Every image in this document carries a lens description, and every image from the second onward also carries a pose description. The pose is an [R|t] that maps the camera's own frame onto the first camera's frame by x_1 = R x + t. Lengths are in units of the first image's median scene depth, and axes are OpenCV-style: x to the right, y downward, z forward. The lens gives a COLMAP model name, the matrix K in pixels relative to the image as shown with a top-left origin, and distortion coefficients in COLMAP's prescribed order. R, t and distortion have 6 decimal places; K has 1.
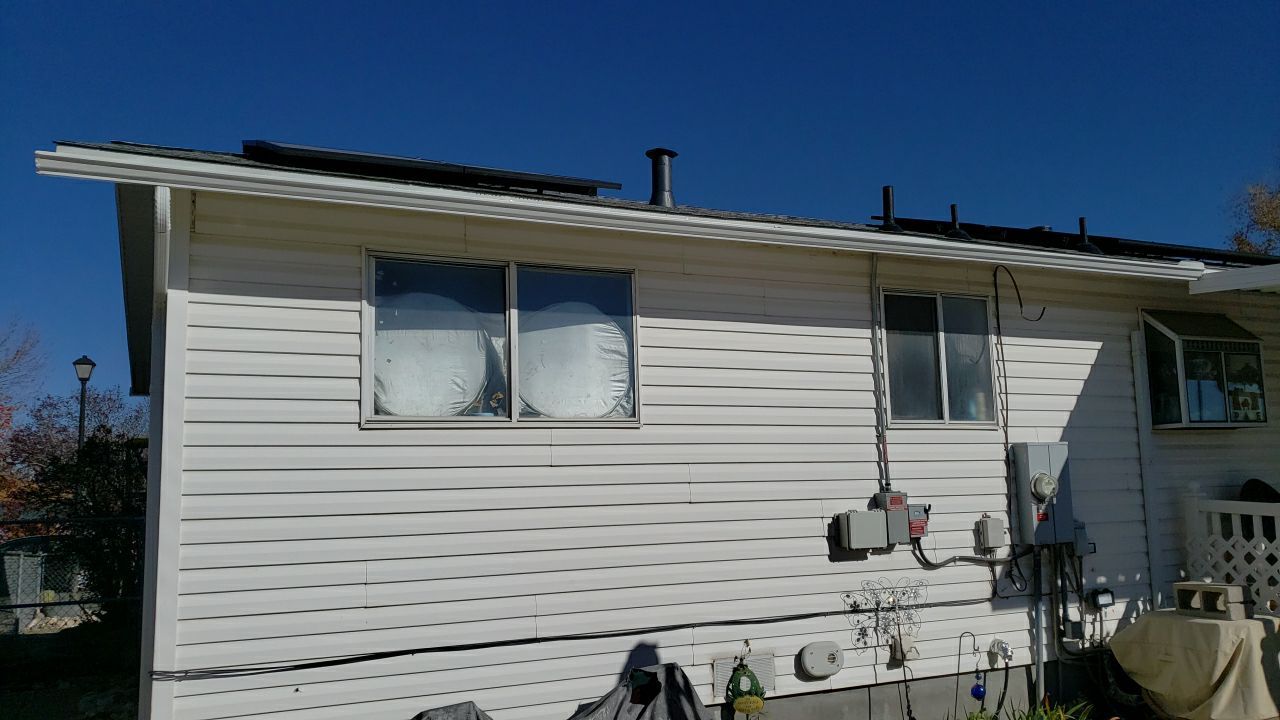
lens RADIAL K [[997.5, 0, 638.2], [0, 997.5, 392.9], [0, 0, 1]] dist [0.109198, -0.179204]
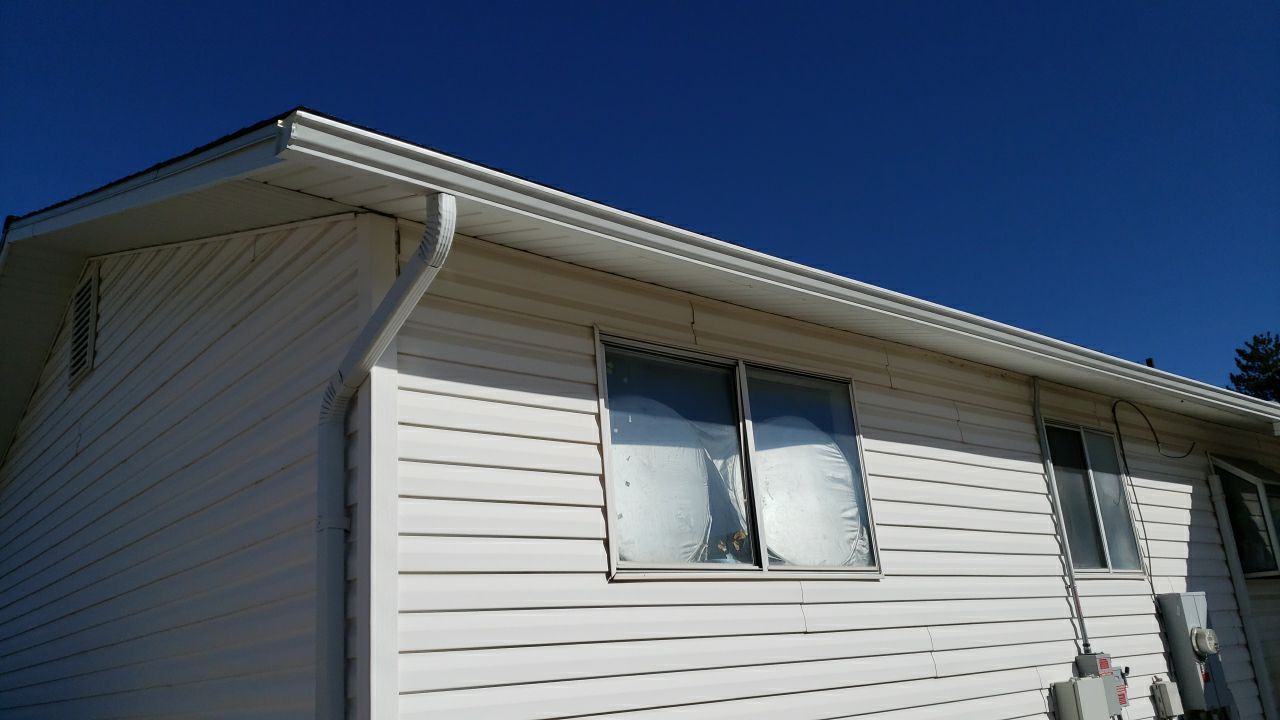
lens RADIAL K [[997.5, 0, 638.2], [0, 997.5, 392.9], [0, 0, 1]] dist [0.109198, -0.179204]
pose [[0.962681, 0.027630, 0.269225, -0.363330], [0.020598, 0.984410, -0.174681, 0.023676], [-0.269854, 0.173708, 0.947103, 0.262923]]
